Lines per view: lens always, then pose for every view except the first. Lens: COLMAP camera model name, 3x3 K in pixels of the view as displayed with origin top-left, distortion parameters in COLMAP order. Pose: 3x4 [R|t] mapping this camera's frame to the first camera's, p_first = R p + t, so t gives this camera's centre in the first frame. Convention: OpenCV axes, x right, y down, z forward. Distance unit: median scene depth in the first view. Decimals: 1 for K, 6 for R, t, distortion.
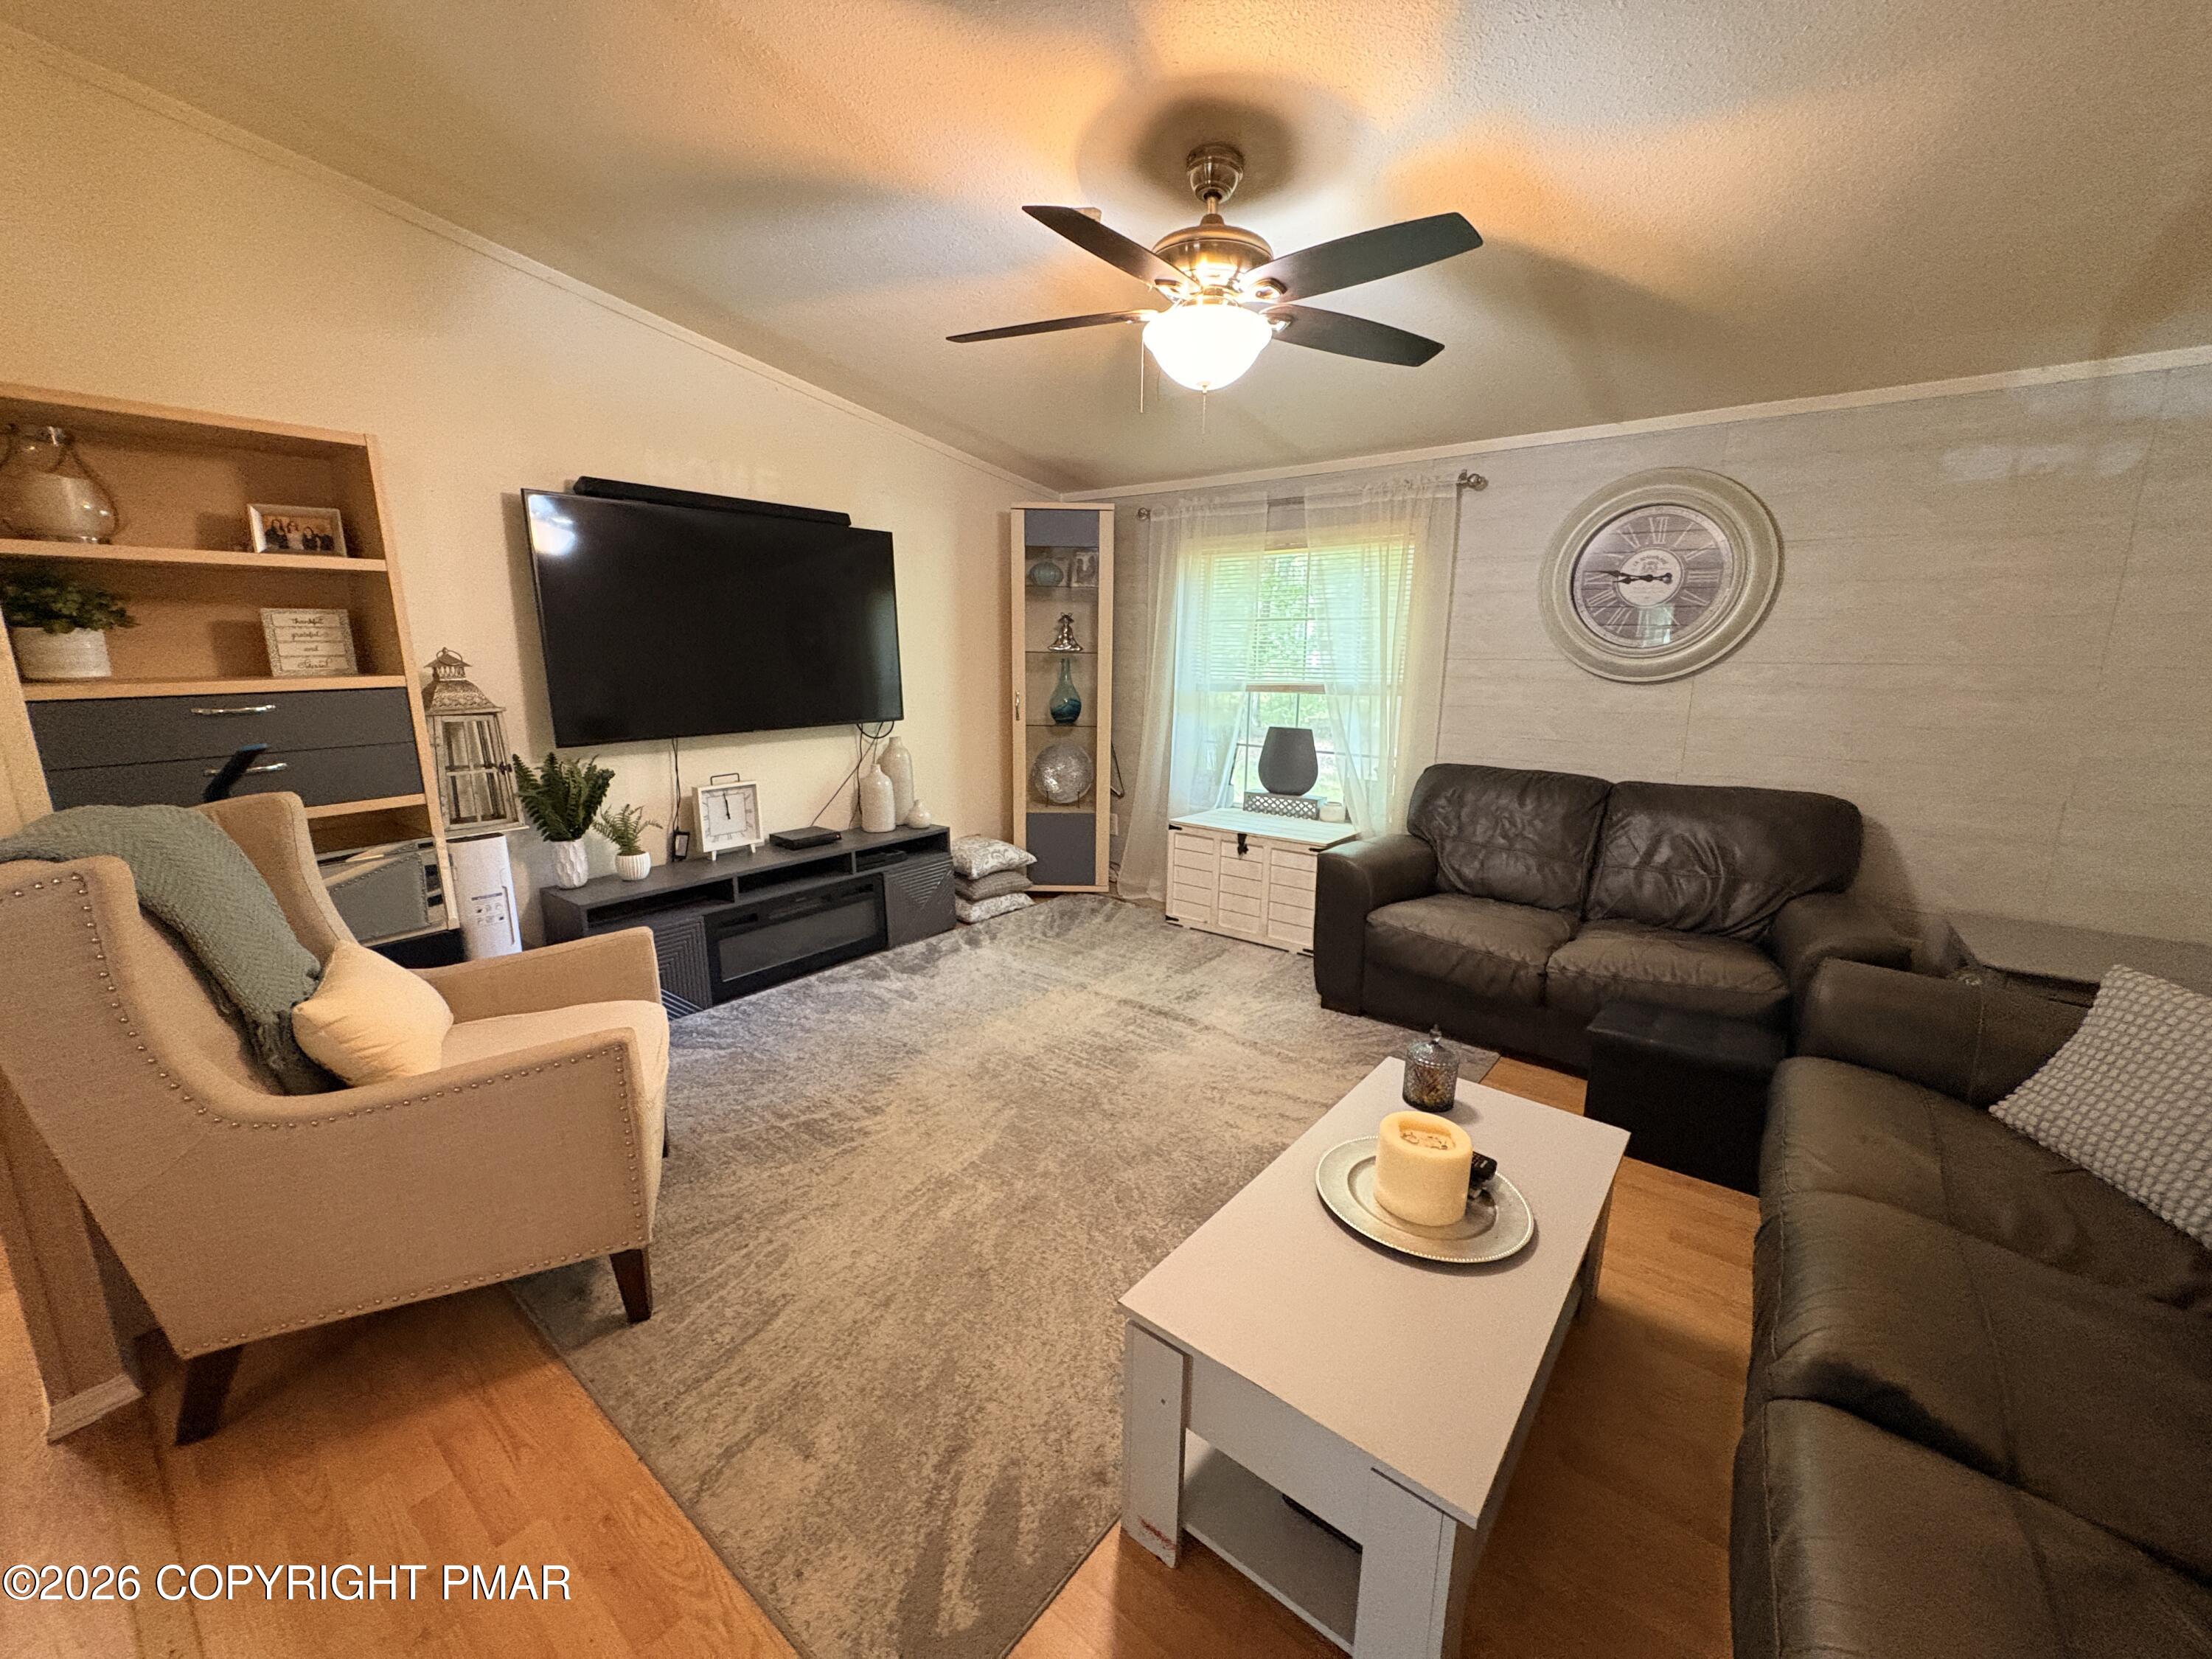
lens RADIAL K [[884.9, 0, 1102.8], [0, 884.9, 834.9], [0, 0, 1]] dist [-0.001730, 0.000385]
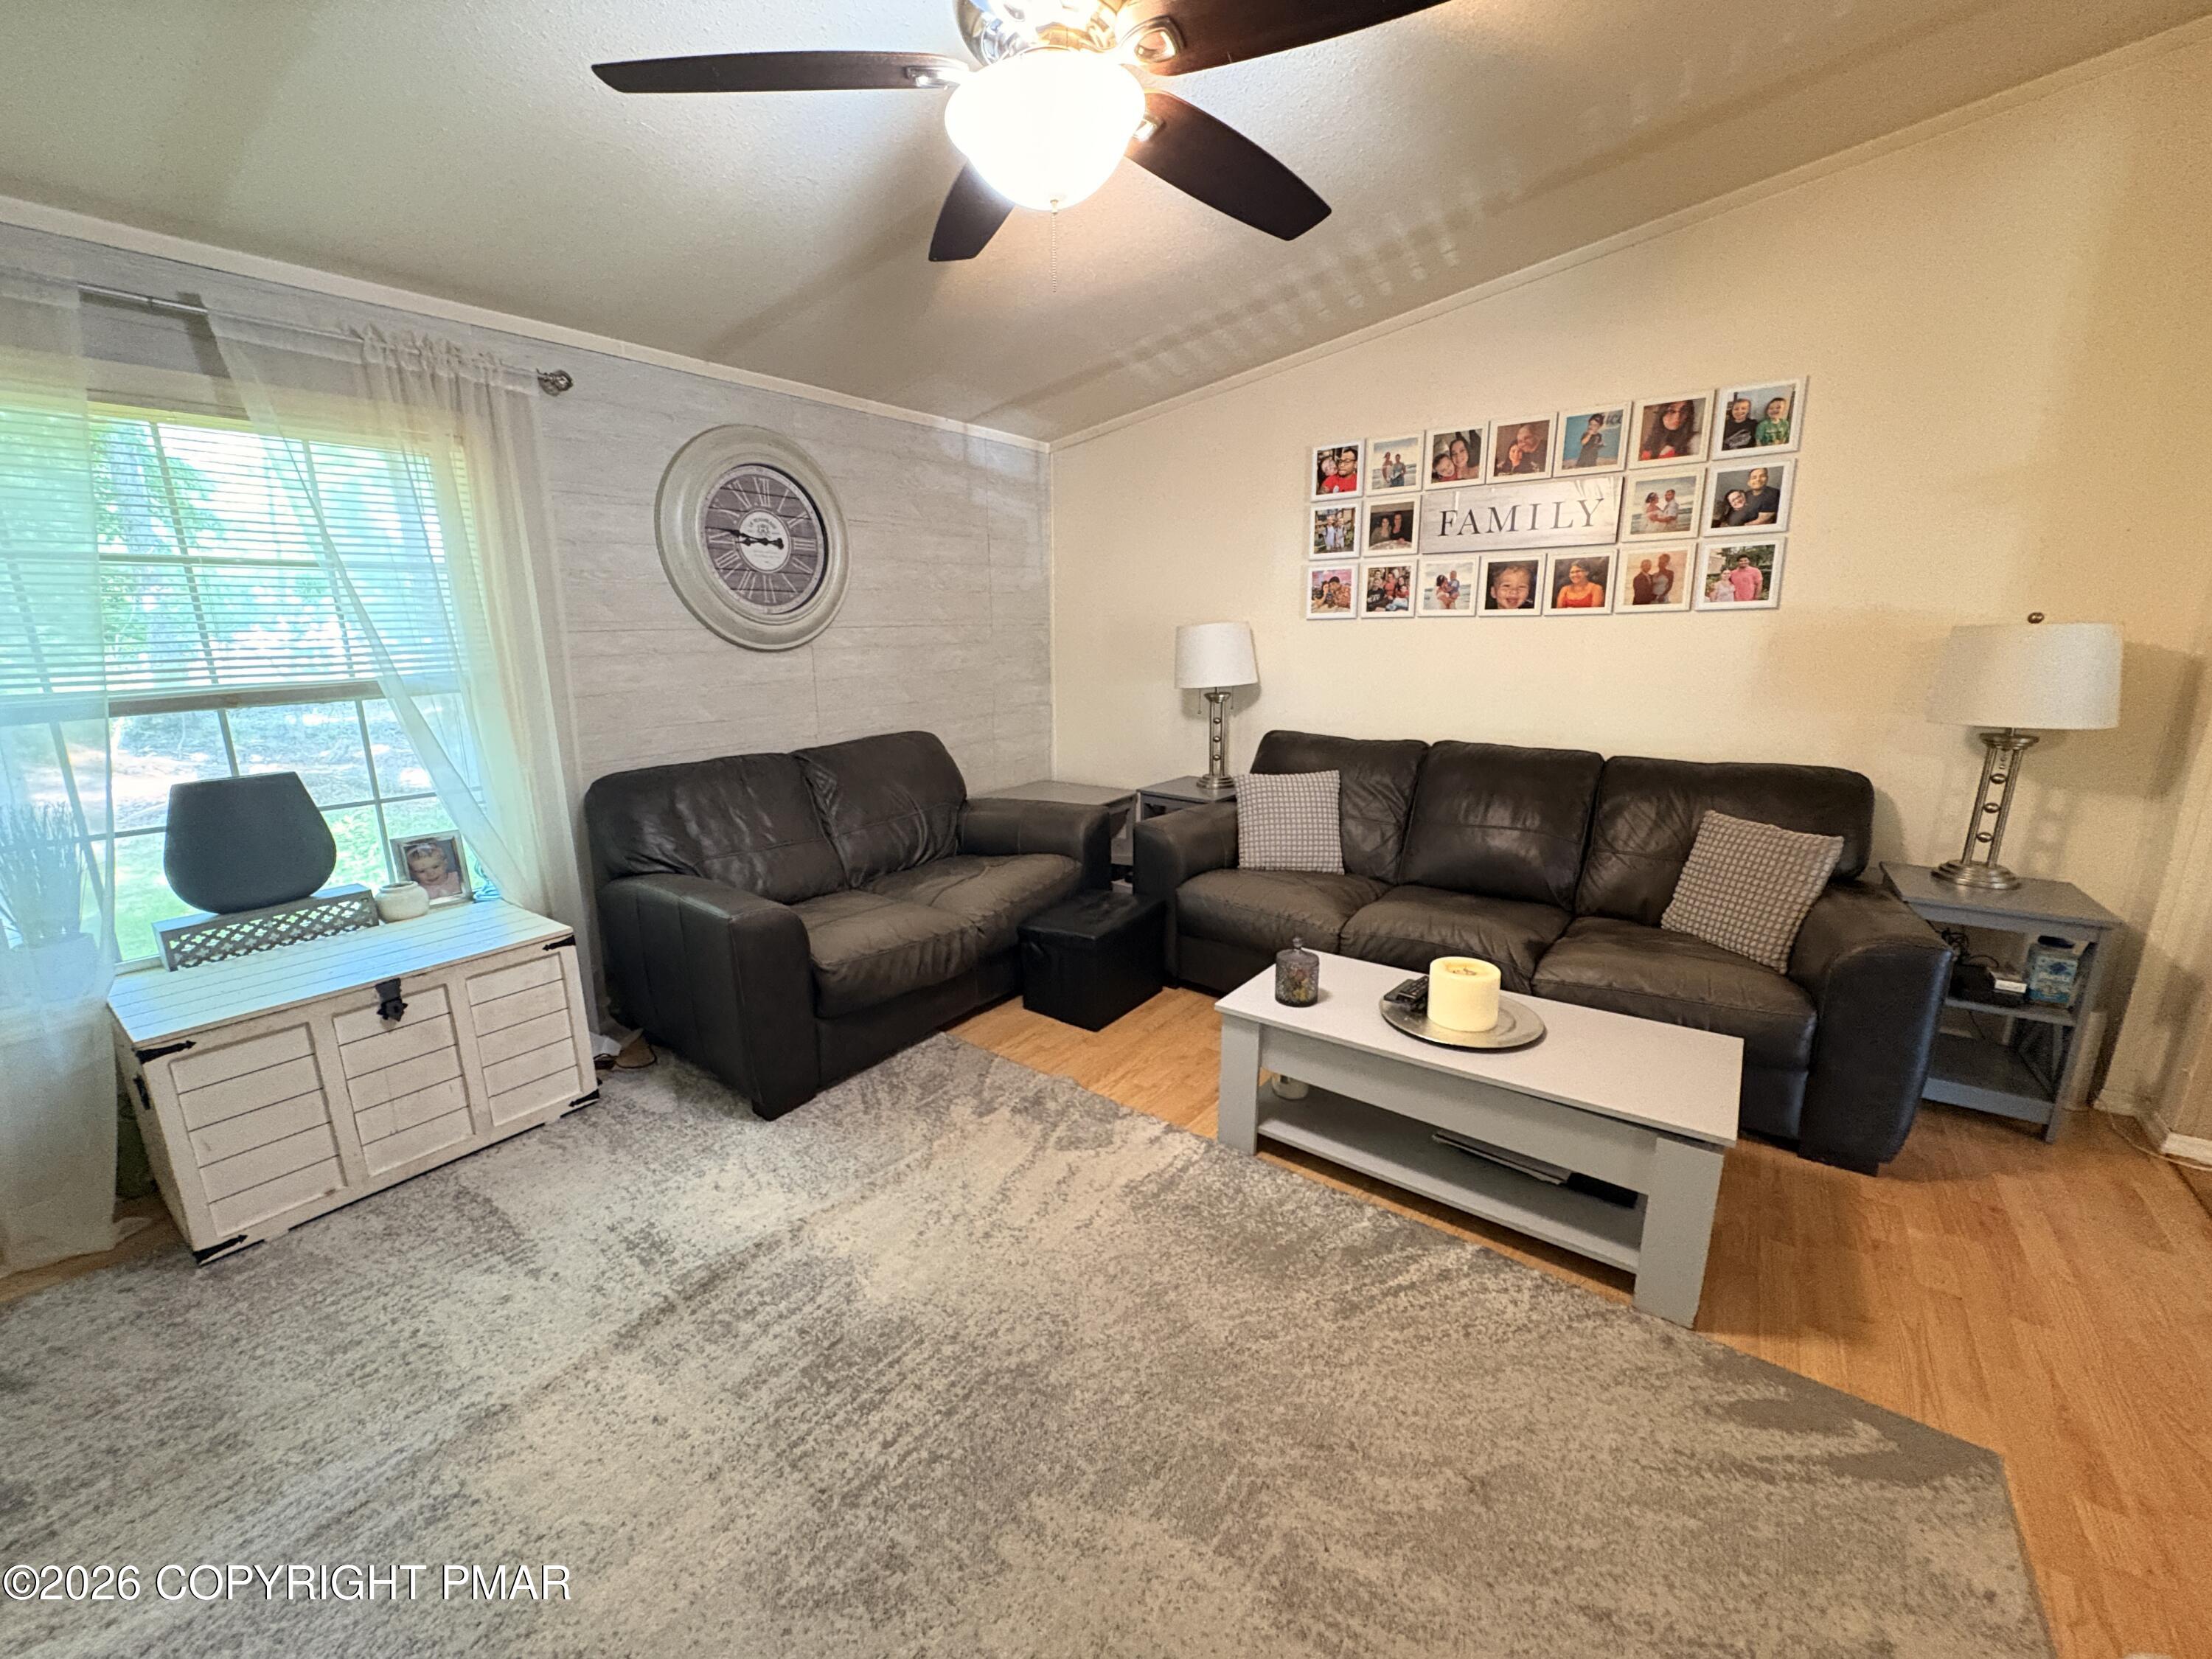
lens RADIAL K [[884.9, 0, 1103.3], [0, 884.9, 828.2], [0, 0, 1]] dist [-0.001730, 0.000385]
pose [[-0.041825, -0.235093, 0.971073, -0.398360], [0.217902, 0.946381, 0.238500, -0.138804], [-0.975074, 0.221574, 0.011645, 0.673731]]
